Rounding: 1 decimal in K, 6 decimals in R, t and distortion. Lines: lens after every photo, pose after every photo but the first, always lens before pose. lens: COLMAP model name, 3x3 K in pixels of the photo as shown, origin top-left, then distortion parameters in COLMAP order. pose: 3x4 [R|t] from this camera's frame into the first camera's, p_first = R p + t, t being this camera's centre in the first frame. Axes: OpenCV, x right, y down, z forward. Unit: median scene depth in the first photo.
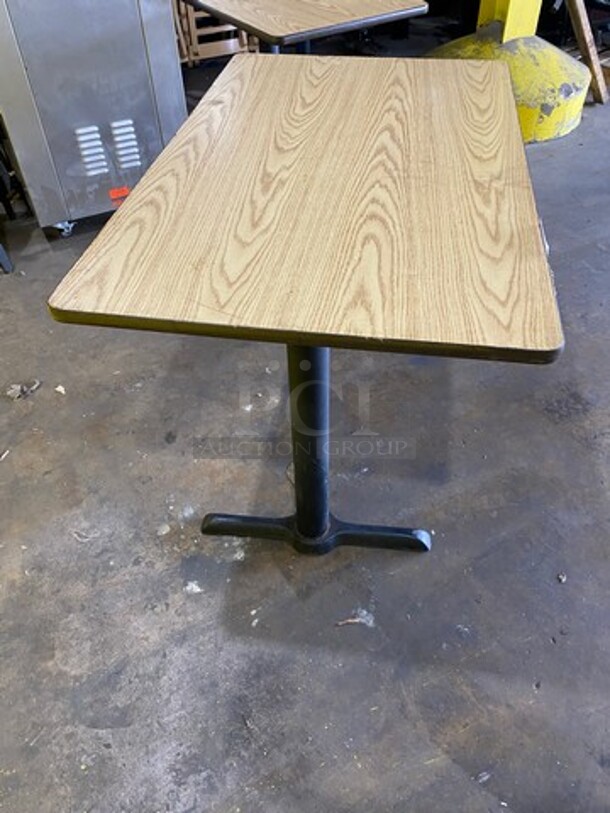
lens RADIAL K [[614.6, 0, 312.6], [0, 614.6, 400.9], [0, 0, 1]] dist [0.017816, -0.026102]
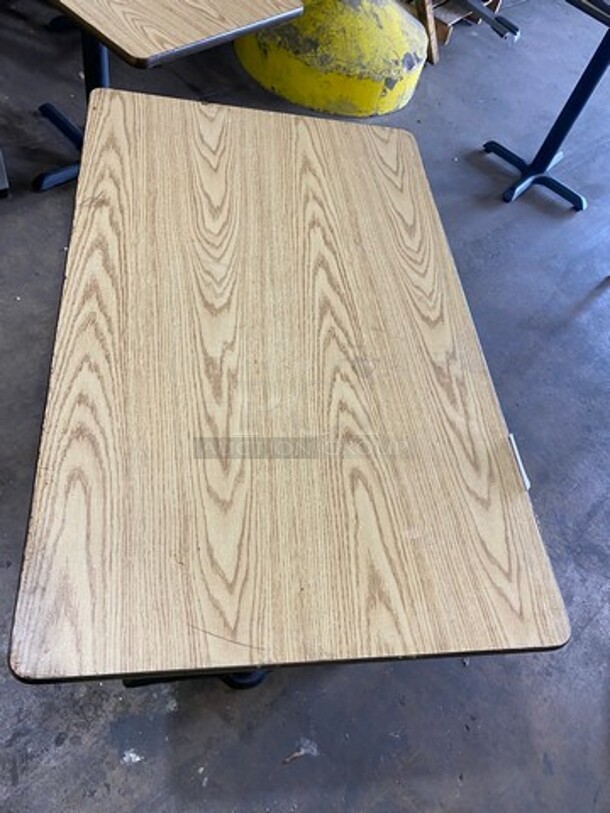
lens RADIAL K [[614.6, 0, 300.9], [0, 614.6, 410.9], [0, 0, 1]] dist [0.017816, -0.026102]
pose [[0.944071, -0.092368, 0.316541, -0.188041], [0.019169, 0.973715, 0.226961, -0.403173], [-0.329185, -0.208200, 0.921027, 0.144770]]
